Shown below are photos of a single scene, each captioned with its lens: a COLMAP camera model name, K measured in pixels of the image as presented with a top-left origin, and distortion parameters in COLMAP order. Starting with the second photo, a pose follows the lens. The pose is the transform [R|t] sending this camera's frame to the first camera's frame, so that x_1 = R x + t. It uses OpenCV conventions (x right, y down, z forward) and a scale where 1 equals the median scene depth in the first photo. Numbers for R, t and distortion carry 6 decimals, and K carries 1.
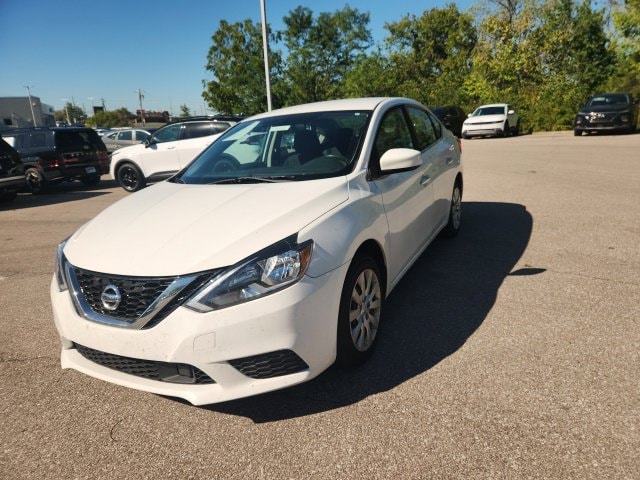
lens RADIAL K [[427.6, 0, 325.0], [0, 427.6, 246.0], [0, 0, 1]] dist [0.068013, -0.061090]
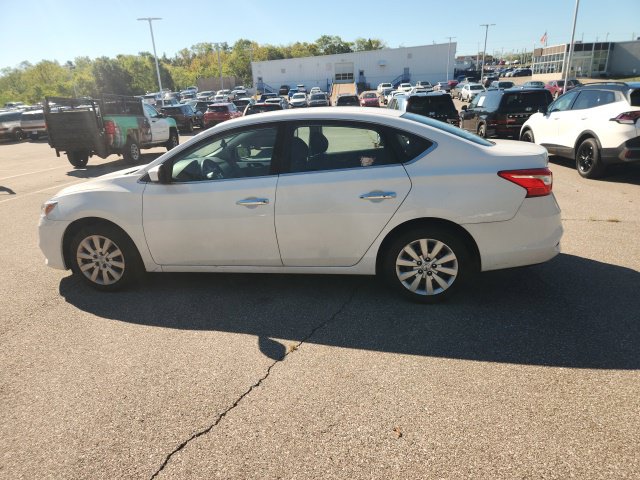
lens RADIAL K [[427.6, 0, 318.4], [0, 427.6, 237.4], [0, 0, 1]] dist [0.068013, -0.061090]
pose [[0.278731, 0.338802, -0.898623, 0.404439], [-0.240947, 0.930448, 0.276065, -0.131916], [0.929653, 0.139572, 0.340977, 0.280011]]
